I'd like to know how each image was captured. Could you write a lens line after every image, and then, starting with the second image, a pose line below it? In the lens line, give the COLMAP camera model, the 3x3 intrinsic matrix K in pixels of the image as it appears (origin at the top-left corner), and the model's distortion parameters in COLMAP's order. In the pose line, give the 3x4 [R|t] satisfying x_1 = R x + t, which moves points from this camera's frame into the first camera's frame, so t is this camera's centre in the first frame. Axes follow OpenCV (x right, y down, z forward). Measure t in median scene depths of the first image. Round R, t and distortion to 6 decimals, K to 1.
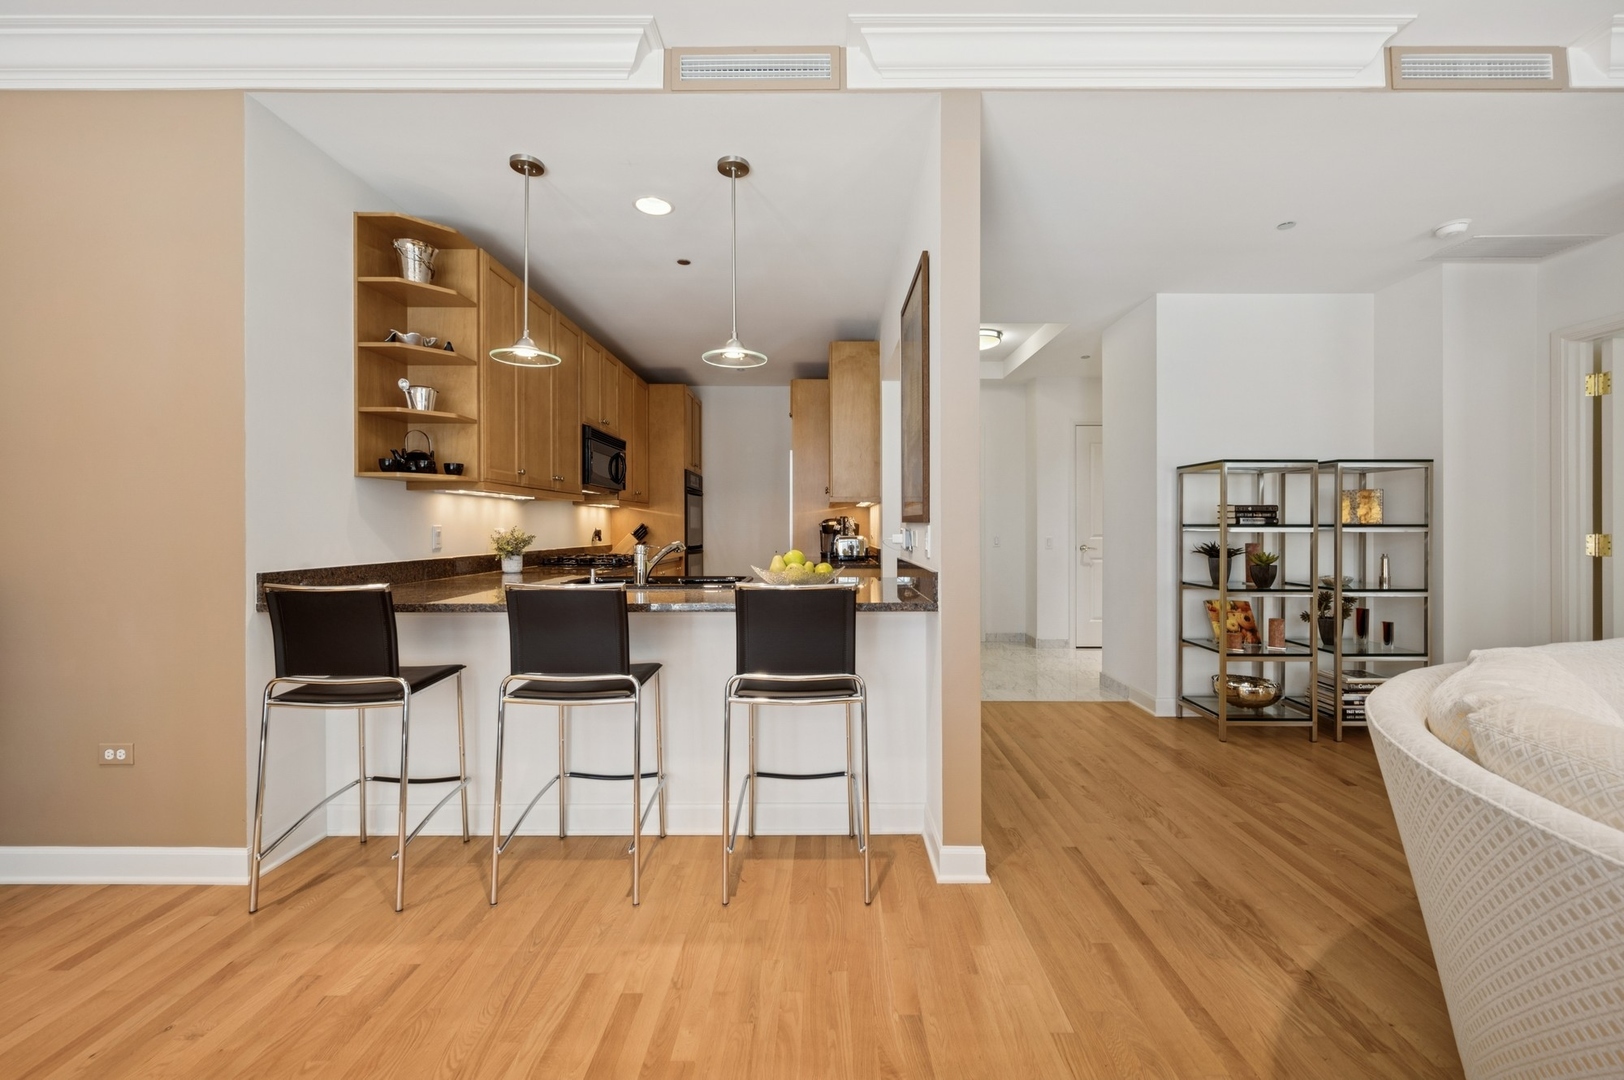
lens RADIAL K [[643.2, 0, 827.2], [0, 643.2, 531.4], [0, 0, 1]] dist [0.001174, -0.000951]
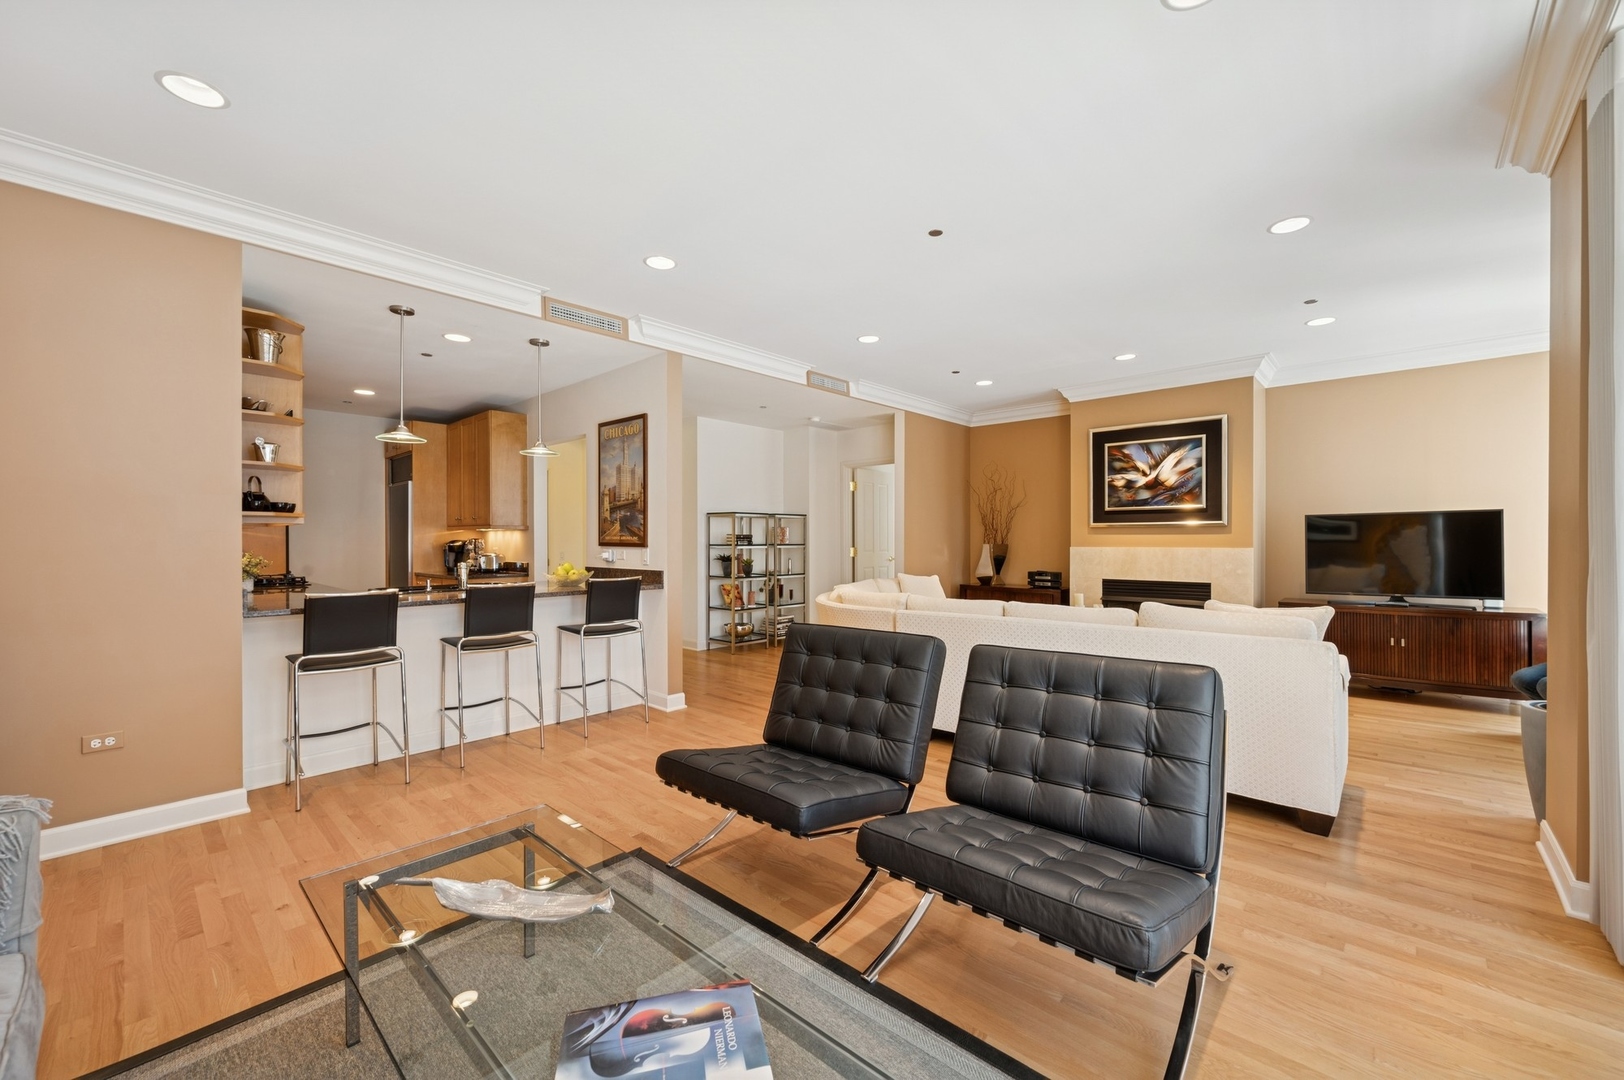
lens RADIAL K [[643.2, 0, 815.2], [0, 643.2, 540.6], [0, 0, 1]] dist [0.001174, -0.000951]
pose [[0.675914, -0.002365, 0.736977, -0.692387], [0.005172, 0.999985, -0.001535, -0.019849], [-0.736963, 0.004849, 0.675916, -0.535819]]
